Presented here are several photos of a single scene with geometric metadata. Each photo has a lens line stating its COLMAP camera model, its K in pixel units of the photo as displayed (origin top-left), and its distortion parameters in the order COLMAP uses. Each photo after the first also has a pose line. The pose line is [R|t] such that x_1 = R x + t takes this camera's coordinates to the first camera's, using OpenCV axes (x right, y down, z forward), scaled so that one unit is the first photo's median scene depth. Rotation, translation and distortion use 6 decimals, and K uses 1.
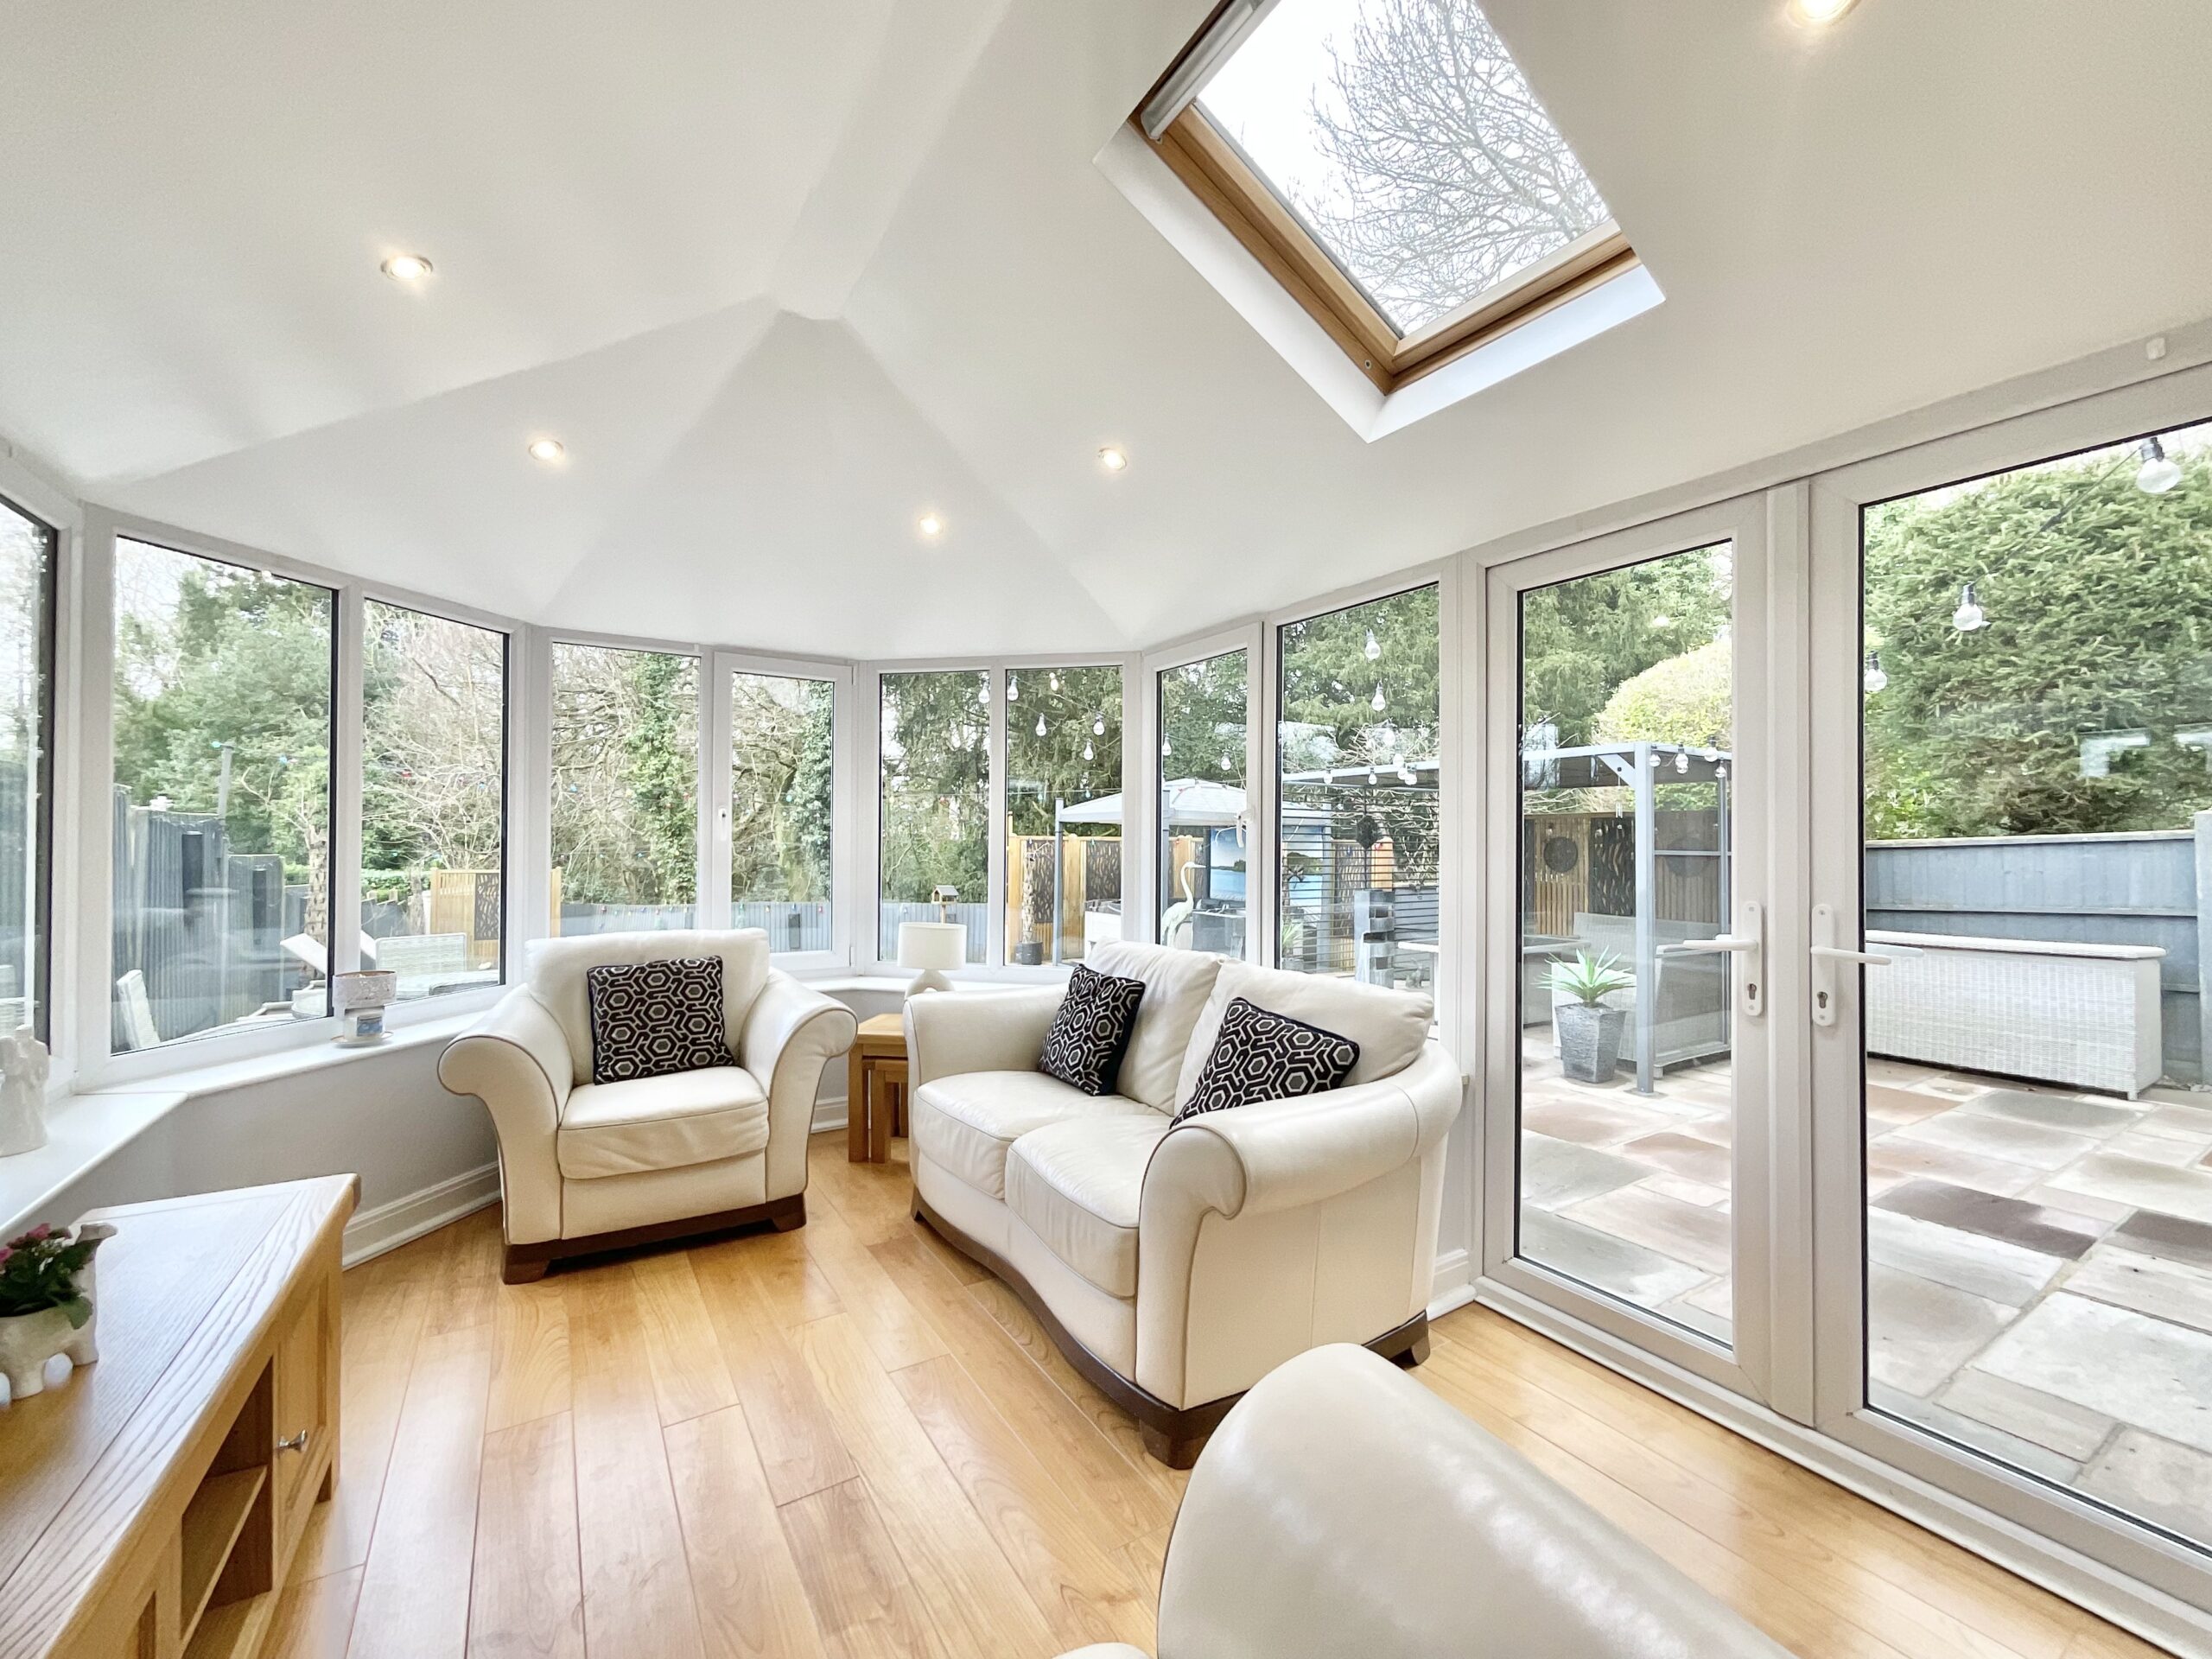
lens RADIAL K [[903.7, 0, 1103.7], [0, 903.7, 833.2], [0, 0, 1]] dist [-0.001122, 0.001293]
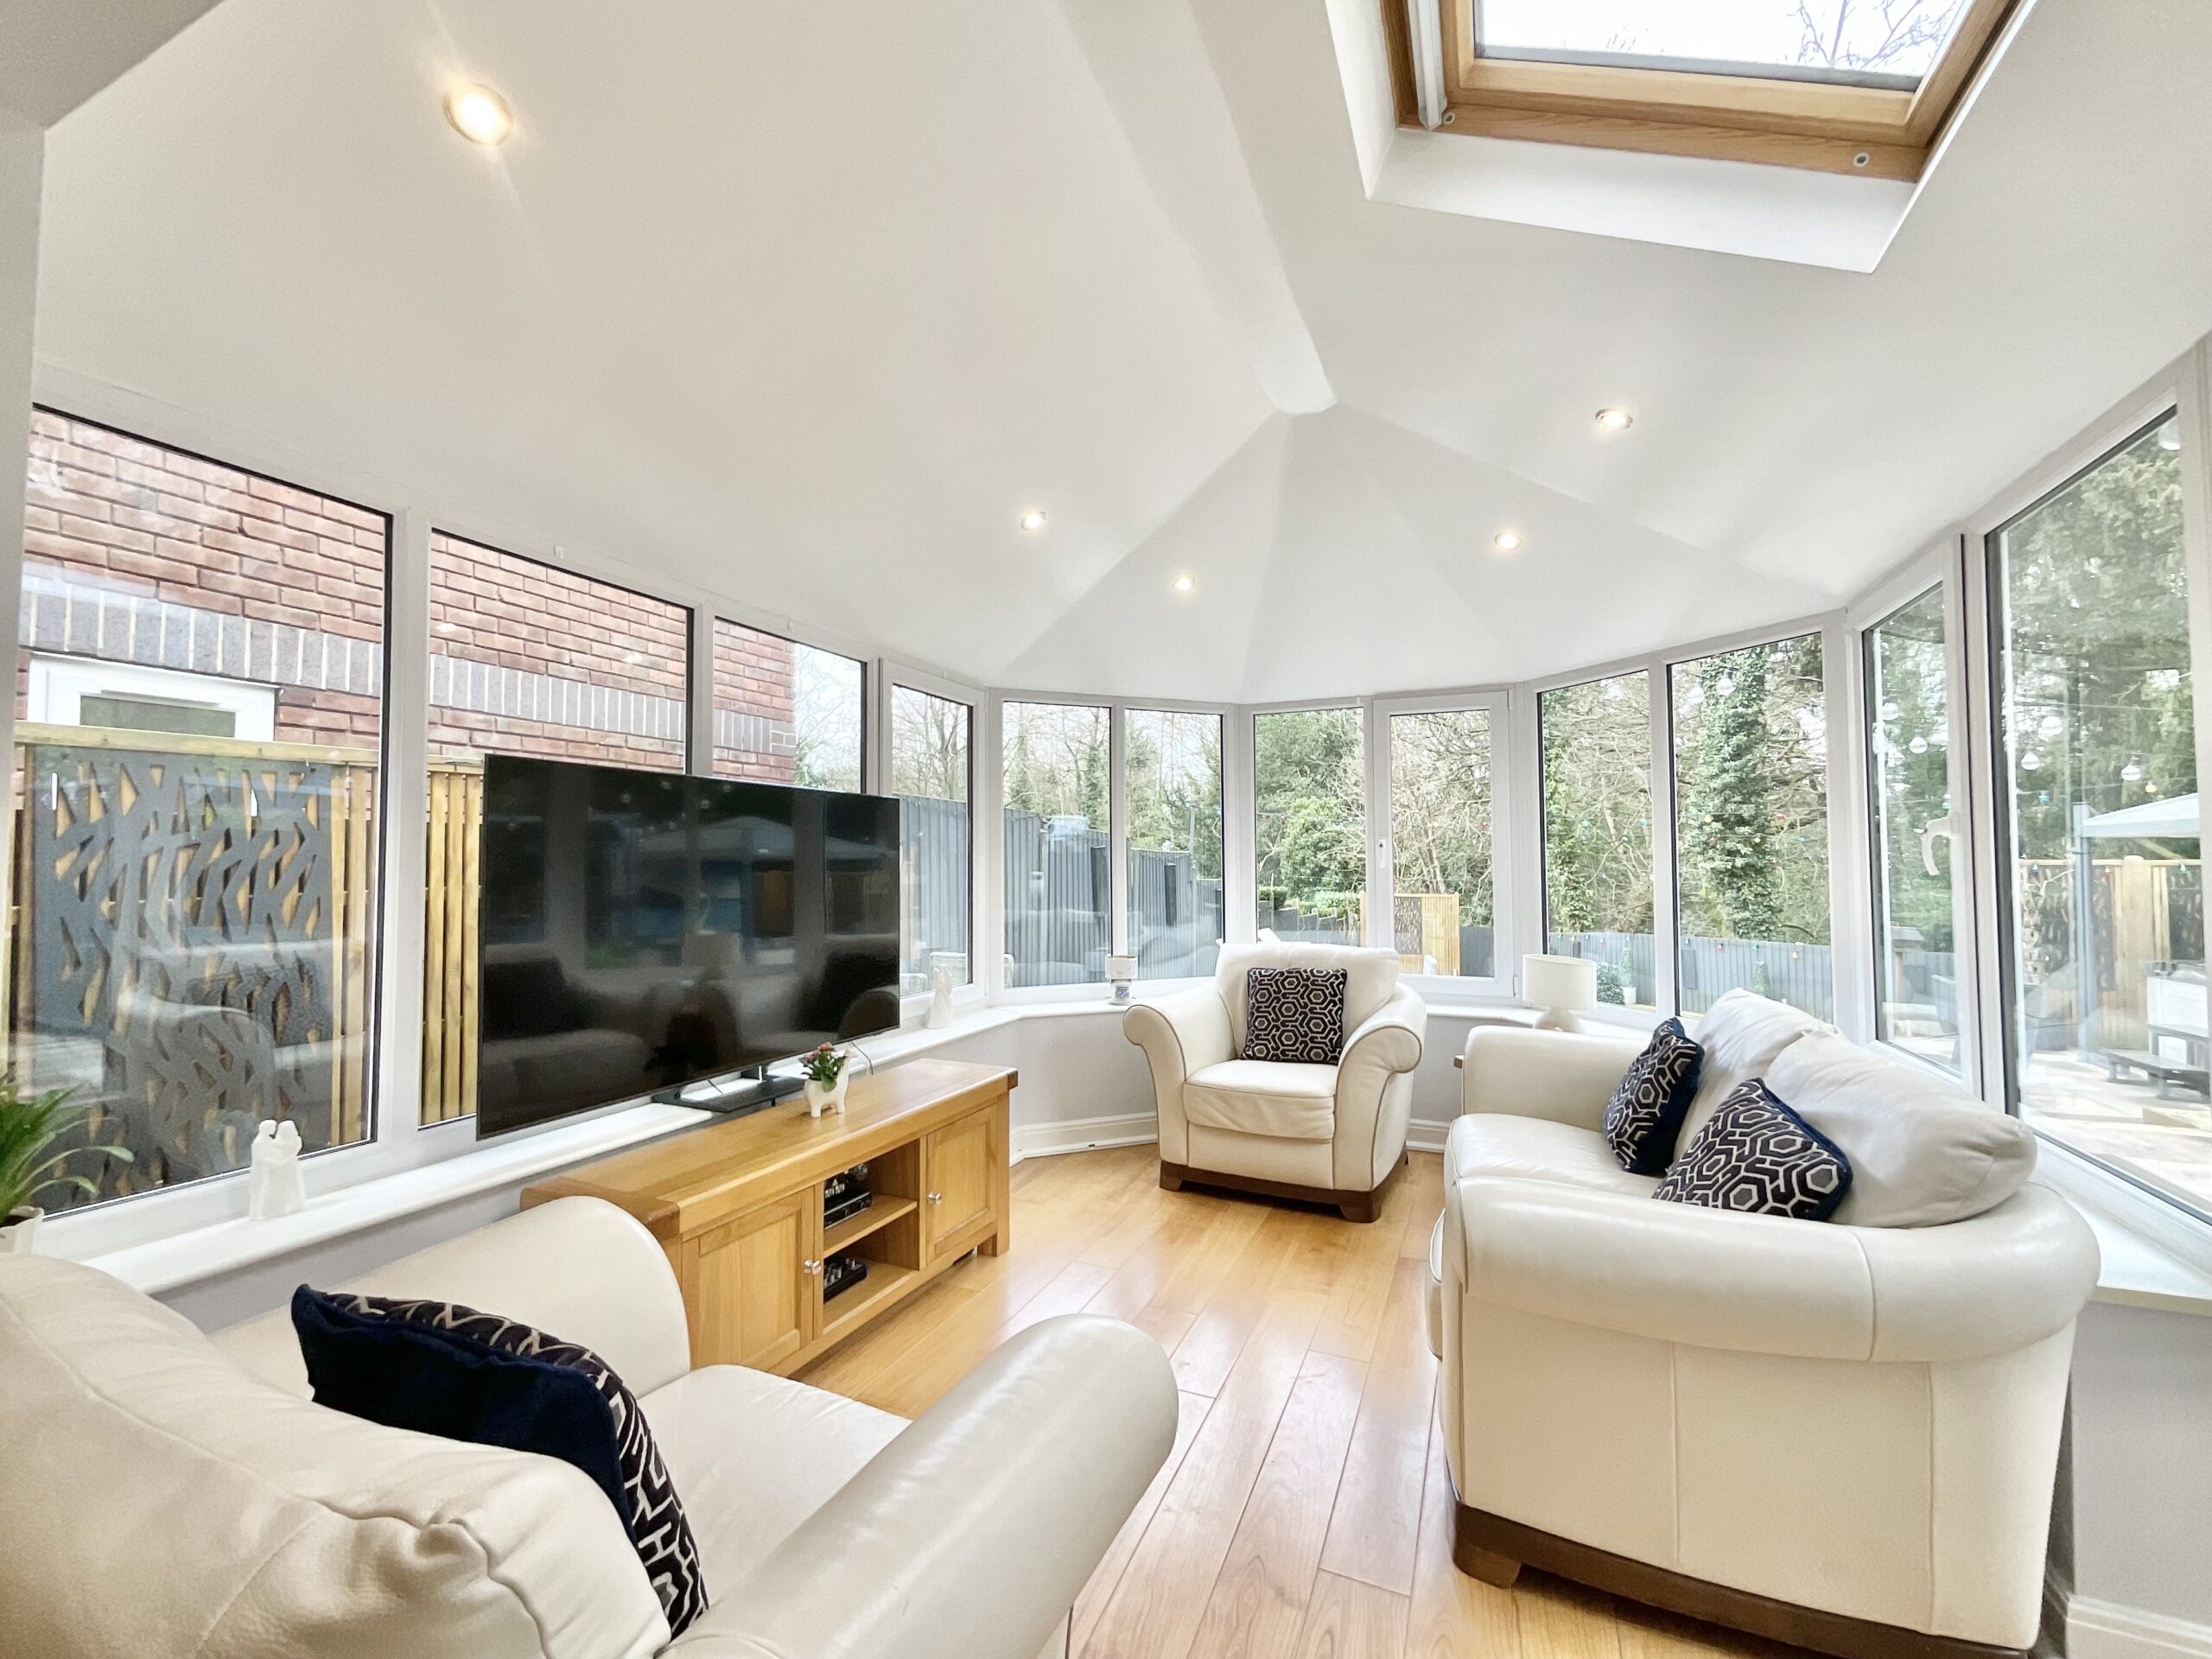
lens RADIAL K [[903.7, 0, 1107.9], [0, 903.7, 833.1], [0, 0, 1]] dist [-0.001122, 0.001293]
pose [[0.566281, -0.036039, -0.823424, 0.407922], [0.010817, 0.999283, -0.036296, 0.002440], [0.824141, 0.011647, 0.566265, 0.122100]]
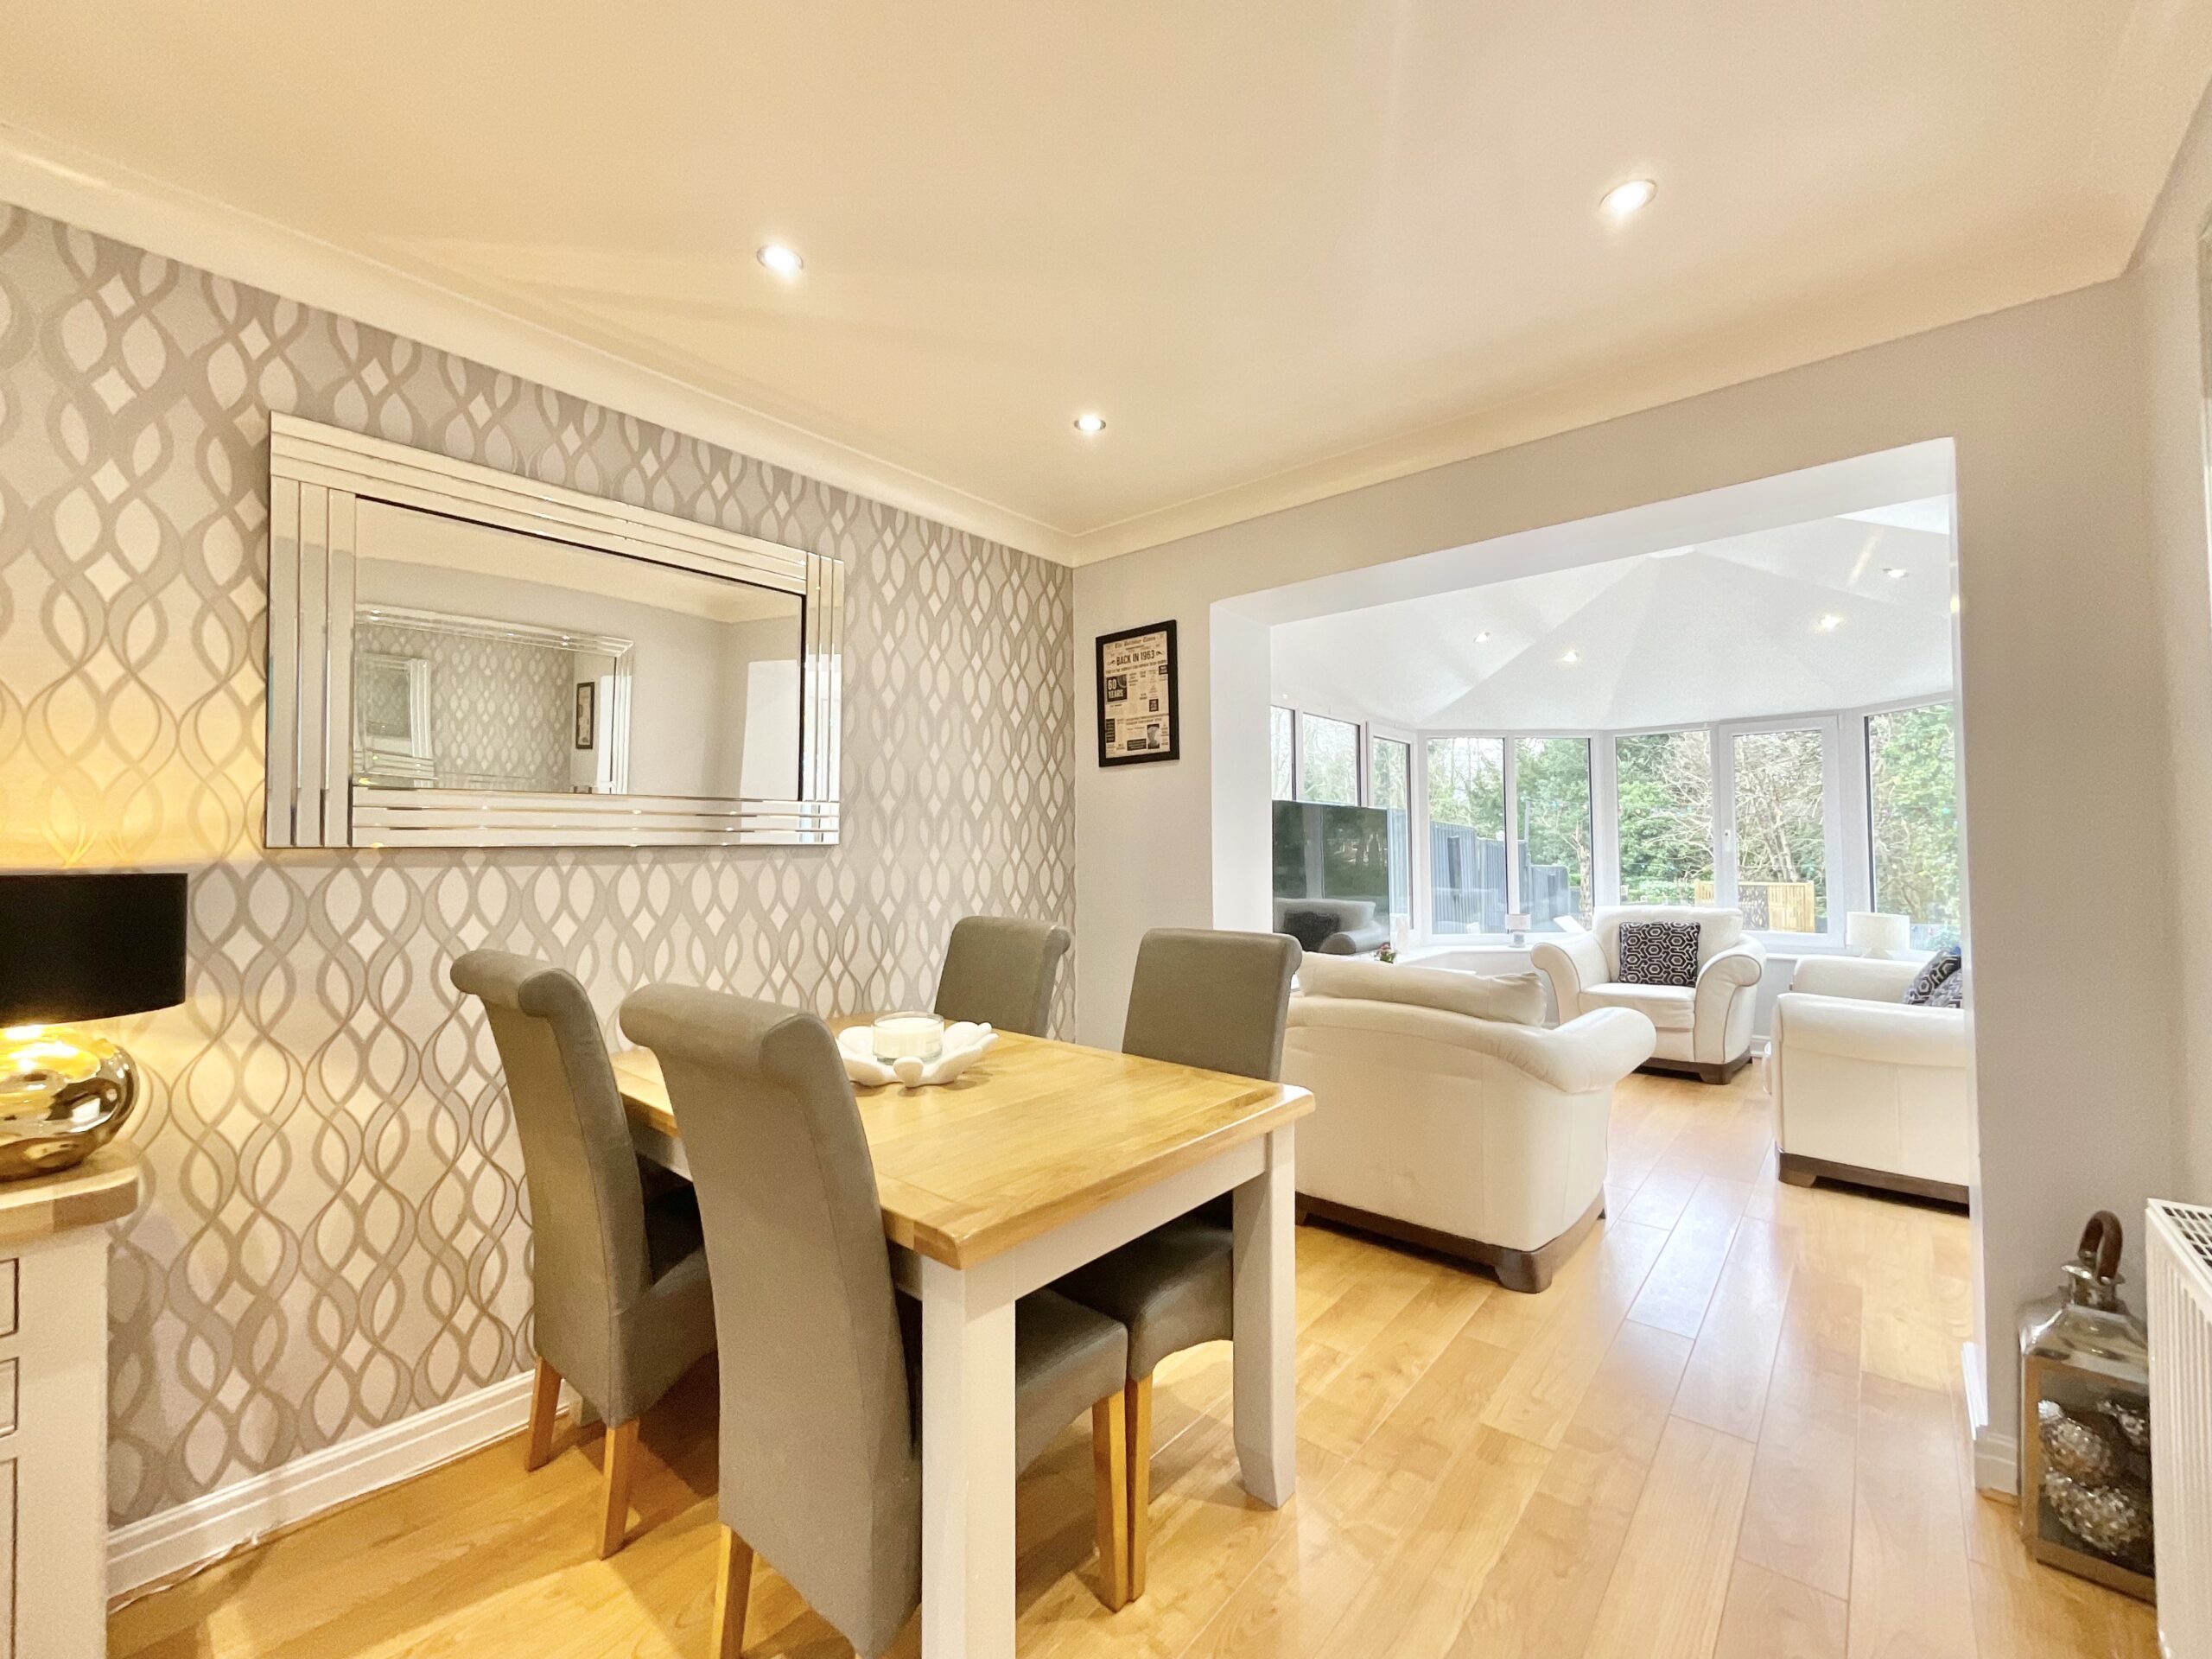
lens RADIAL K [[903.7, 0, 1111.7], [0, 903.7, 832.7], [0, 0, 1]] dist [-0.001122, 0.001293]
pose [[0.301752, -0.033282, -0.952805, 0.923403], [0.014486, 0.999435, -0.030323, 0.010729], [0.953276, -0.004652, 0.302064, -0.556153]]
